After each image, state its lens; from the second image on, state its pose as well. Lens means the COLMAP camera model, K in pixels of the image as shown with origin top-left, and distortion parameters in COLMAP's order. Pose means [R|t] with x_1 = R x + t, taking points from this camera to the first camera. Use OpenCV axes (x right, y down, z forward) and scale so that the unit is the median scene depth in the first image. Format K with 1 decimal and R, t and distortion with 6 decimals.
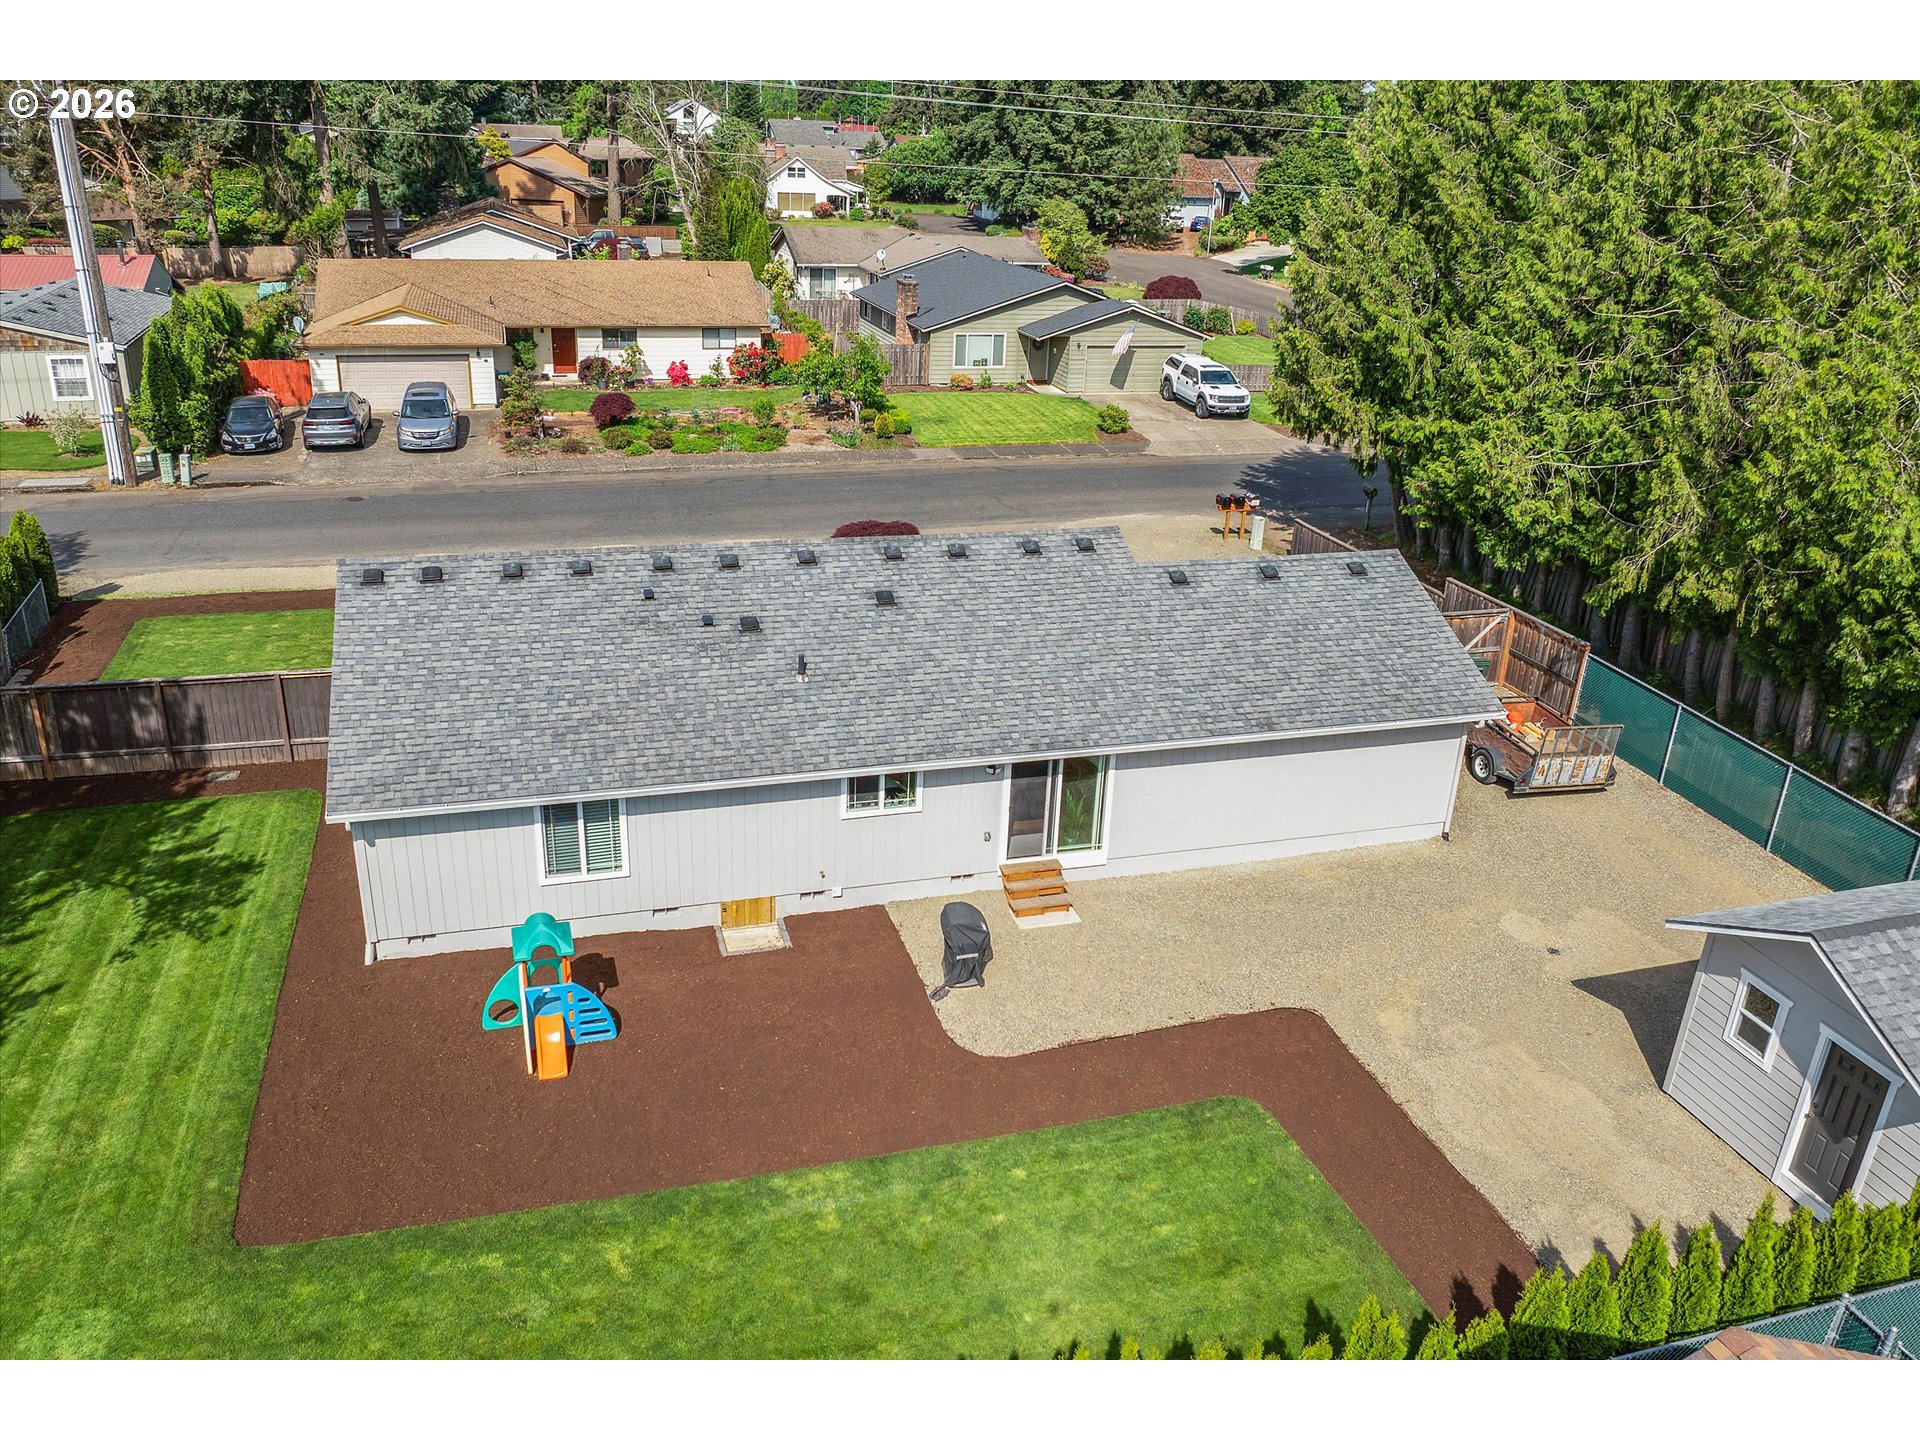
lens RADIAL K [[1443.8, 0, 973.6], [0, 1443.8, 719.6], [0, 0, 1]] dist [-0.029539, 0.003208]
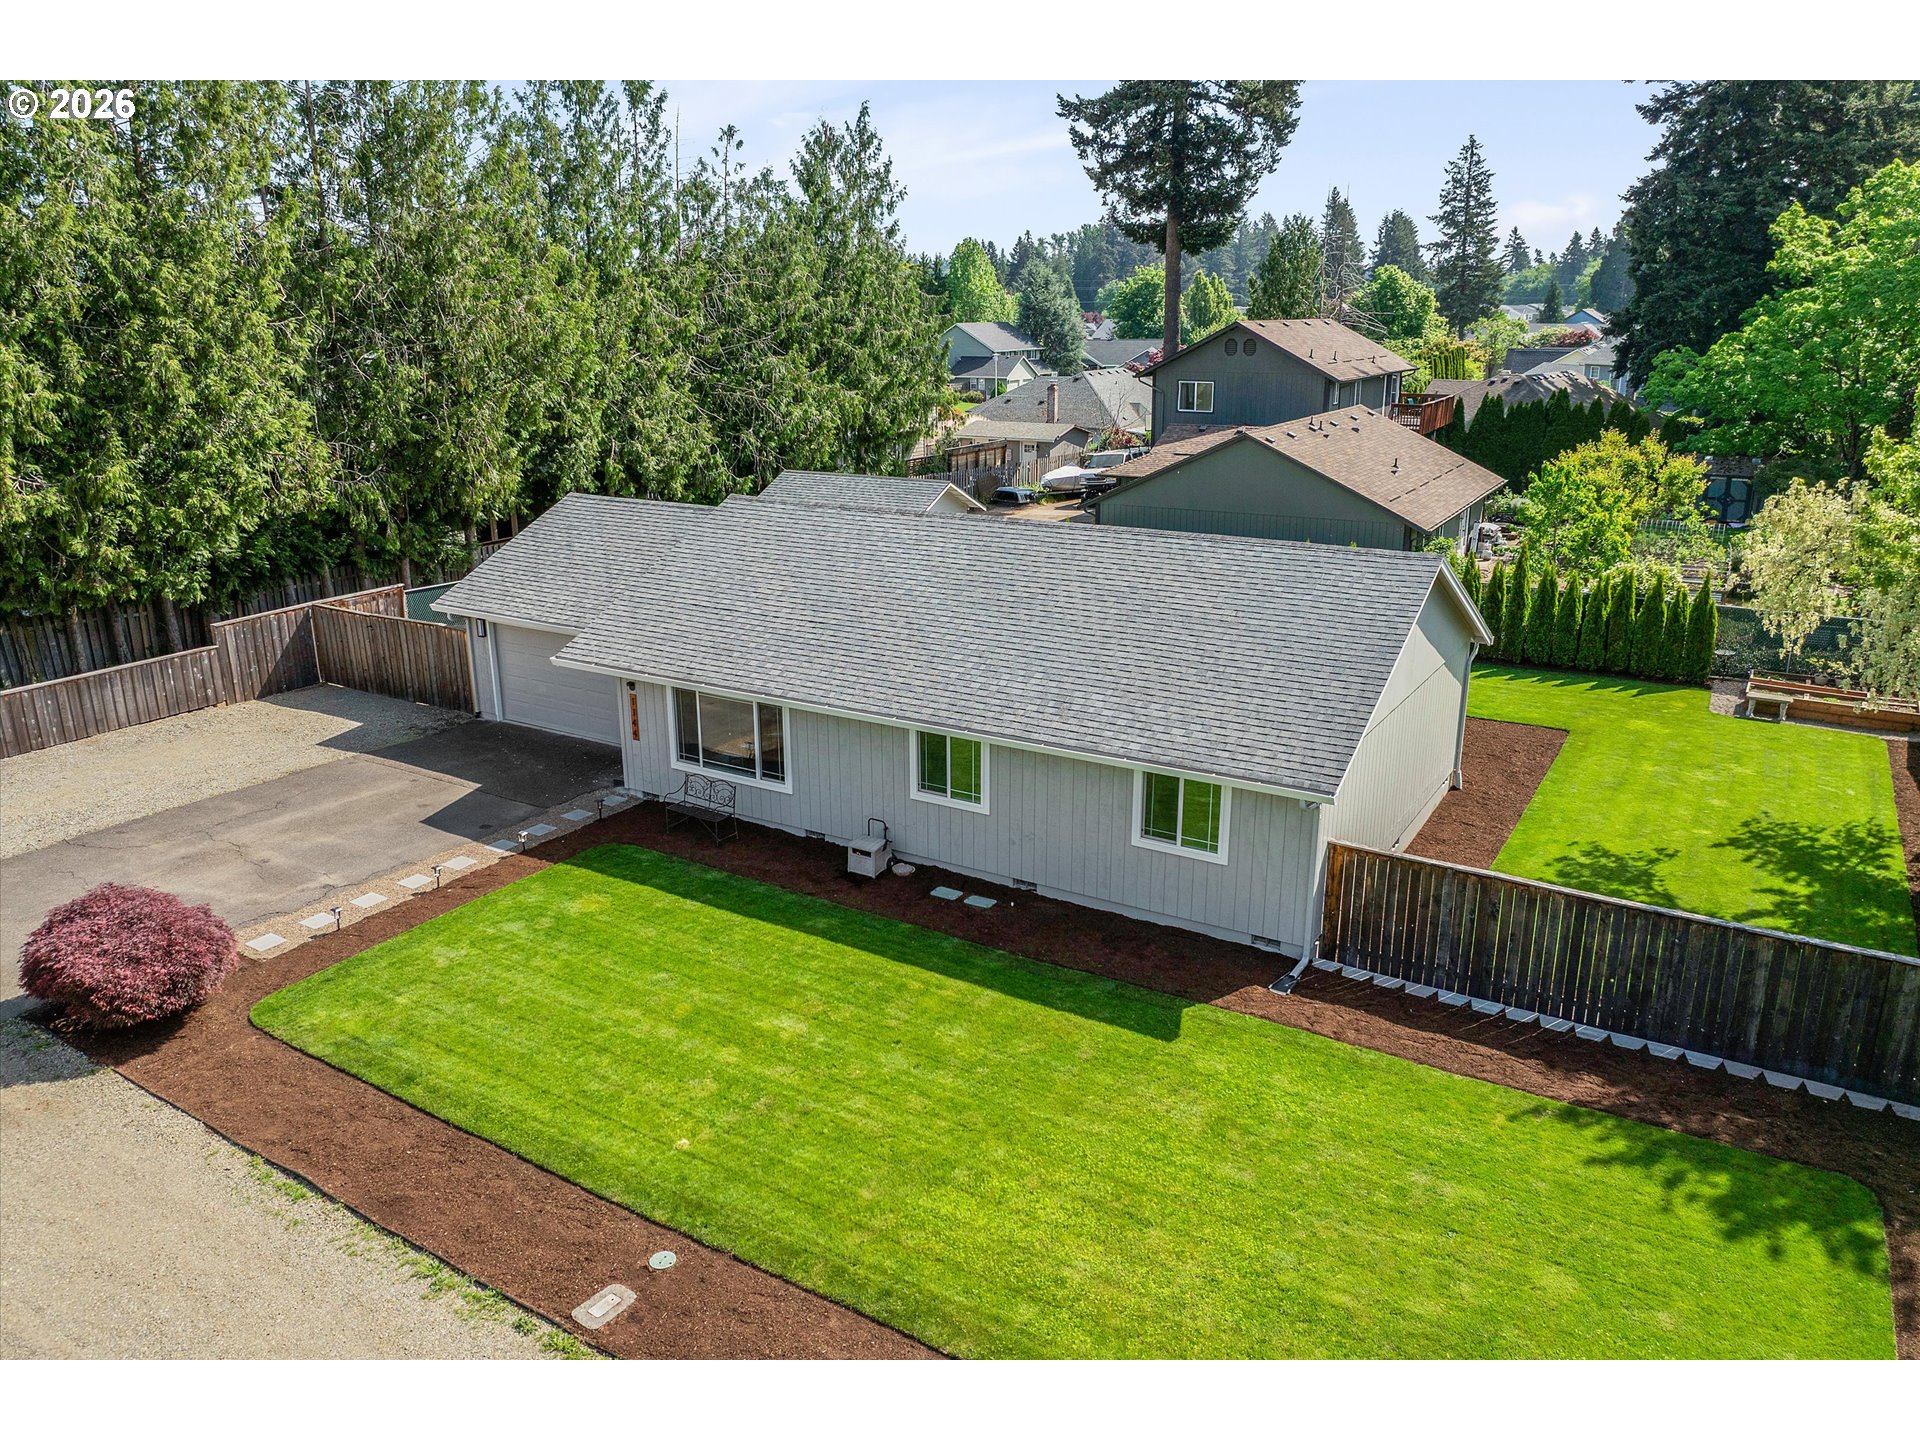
lens RADIAL K [[1365.8, 0, 964.6], [0, 1365.8, 724.8], [0, 0, 1]] dist [-0.042820, 0.020218]
pose [[-0.664455, -0.253243, 0.703113, -0.731477], [0.265153, 0.799740, 0.538619, -0.474058], [-0.698709, 0.544320, -0.464243, 1.395247]]
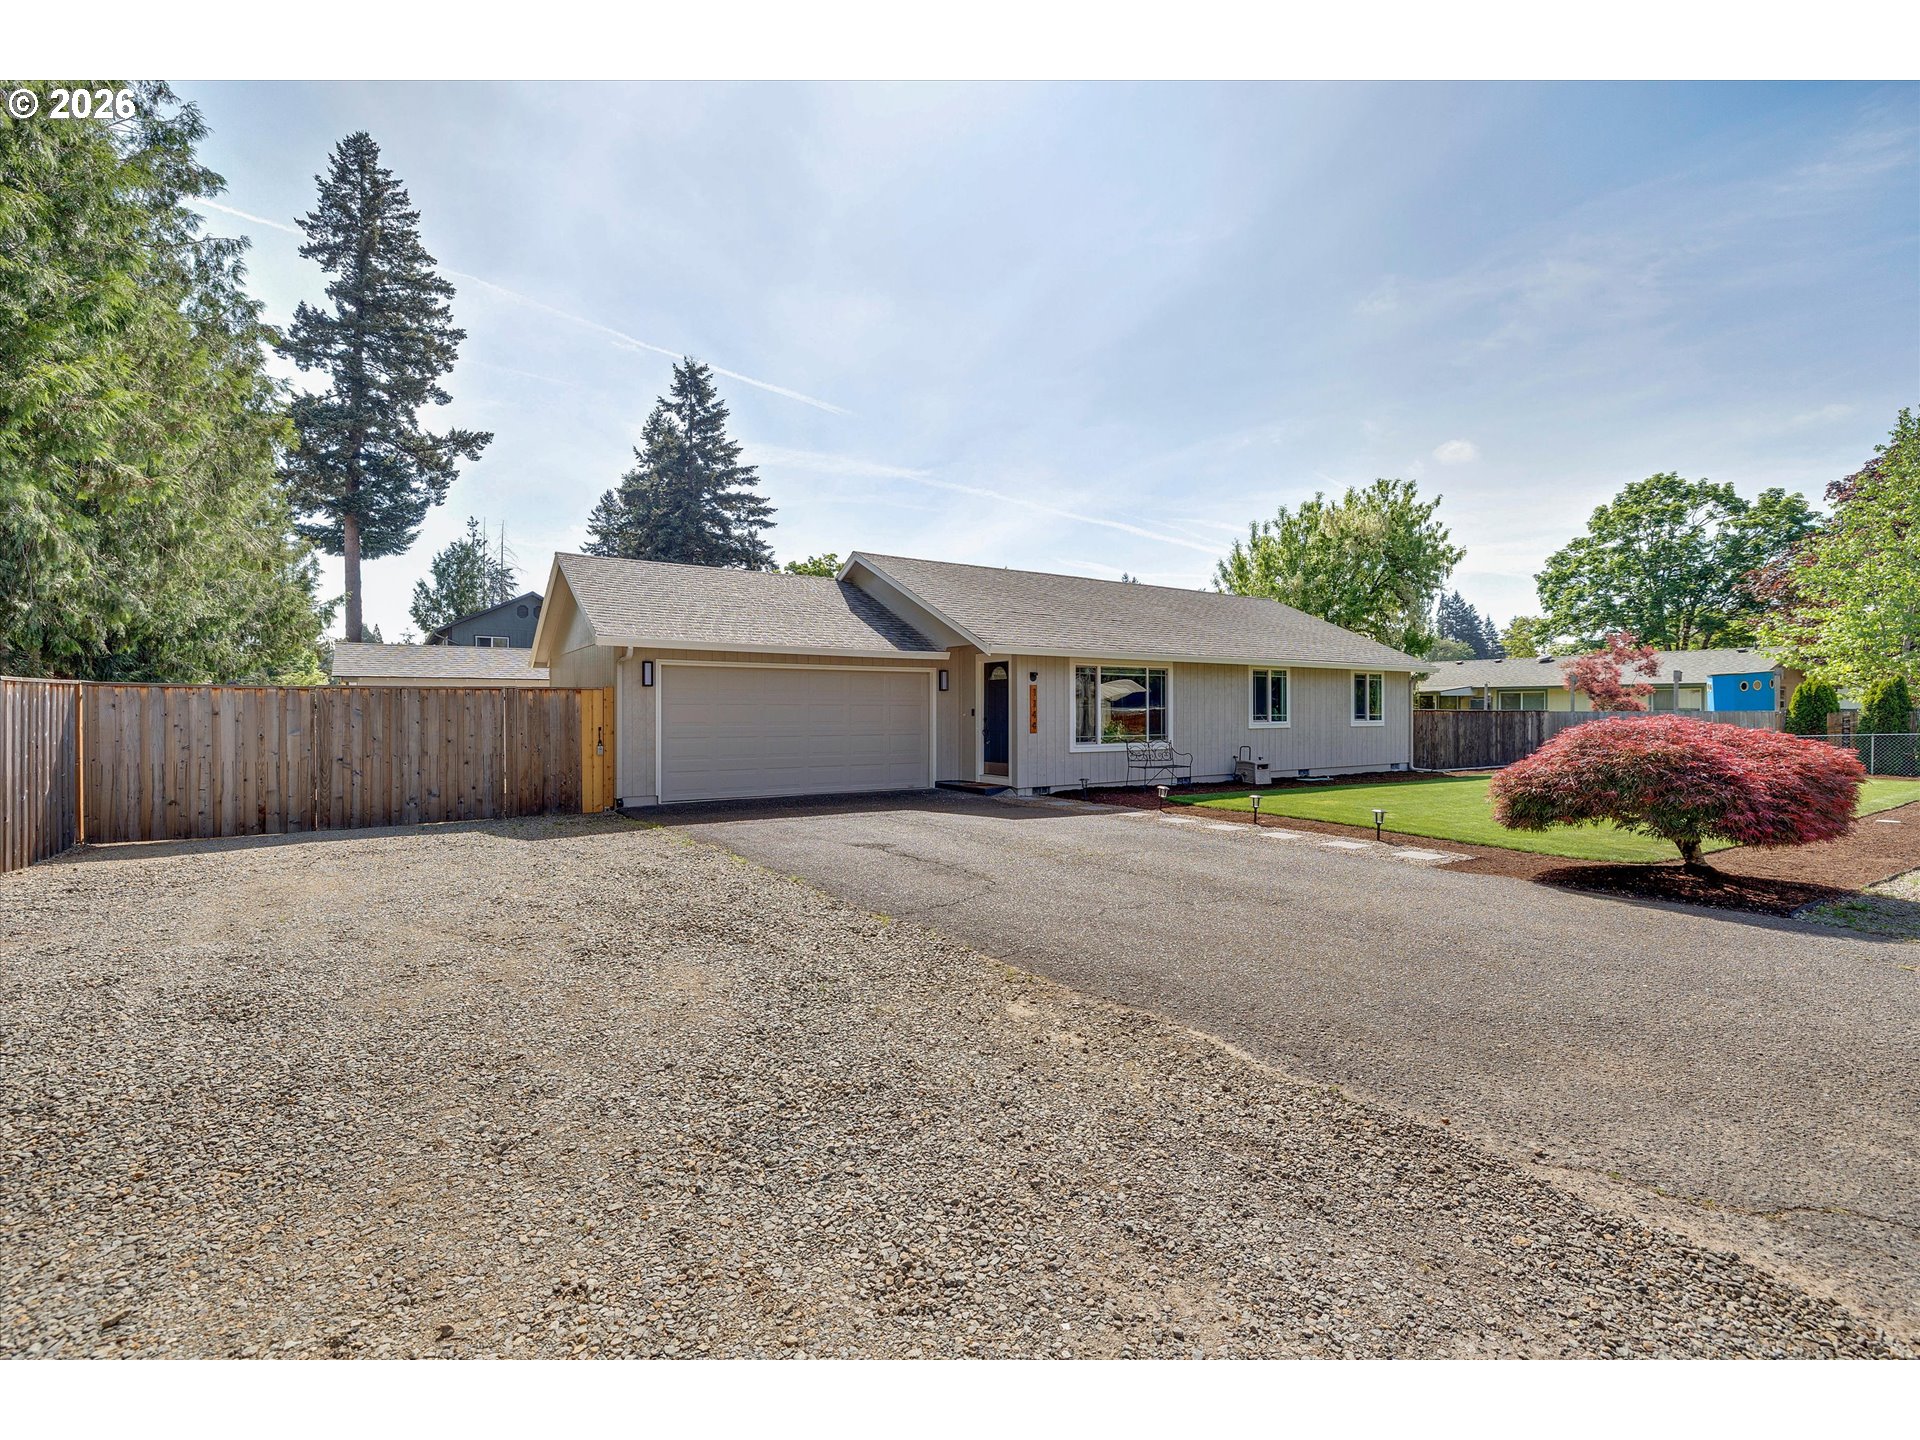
lens RADIAL K [[837.2, 0, 951.7], [0, 837.2, 715.7], [0, 0, 1]] dist [0.003771, 0.001292]
pose [[-0.960822, -0.036451, -0.274758, 0.196913], [-0.139284, 0.920550, 0.364949, -0.254526], [0.239626, 0.388921, -0.889562, 1.596752]]
